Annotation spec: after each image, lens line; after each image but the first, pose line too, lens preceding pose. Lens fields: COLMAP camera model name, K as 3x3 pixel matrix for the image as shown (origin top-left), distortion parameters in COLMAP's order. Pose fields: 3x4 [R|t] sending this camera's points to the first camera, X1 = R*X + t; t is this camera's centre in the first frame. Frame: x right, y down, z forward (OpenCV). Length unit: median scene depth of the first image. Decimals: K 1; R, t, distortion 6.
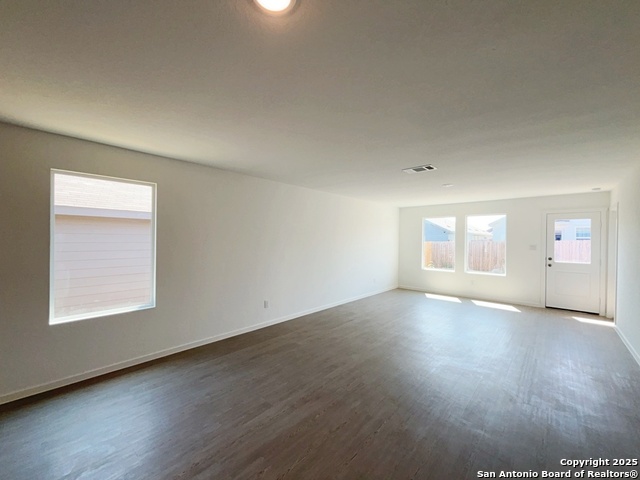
lens RADIAL K [[260.2, 0, 316.2], [0, 260.2, 239.4], [0, 0, 1]] dist [-0.000534, -0.000406]
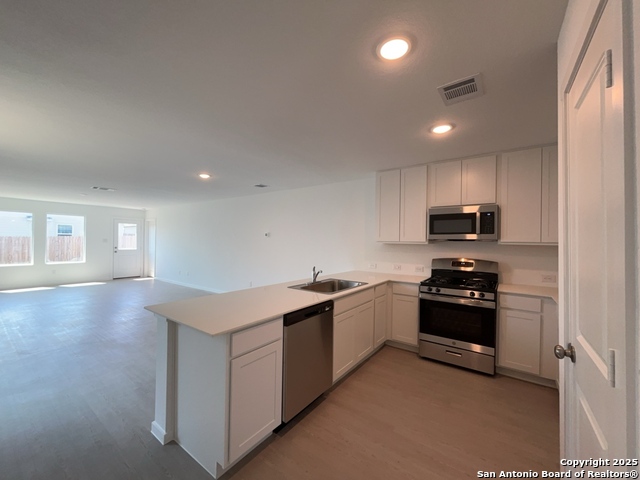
lens RADIAL K [[260.2, 0, 321.1], [0, 260.2, 242.2], [0, 0, 1]] dist [-0.000534, -0.000406]
pose [[-0.121989, -0.013575, 0.992439, -0.880226], [-0.014464, 0.999825, 0.011899, 0.005229], [-0.992426, -0.012903, -0.122164, -0.054259]]
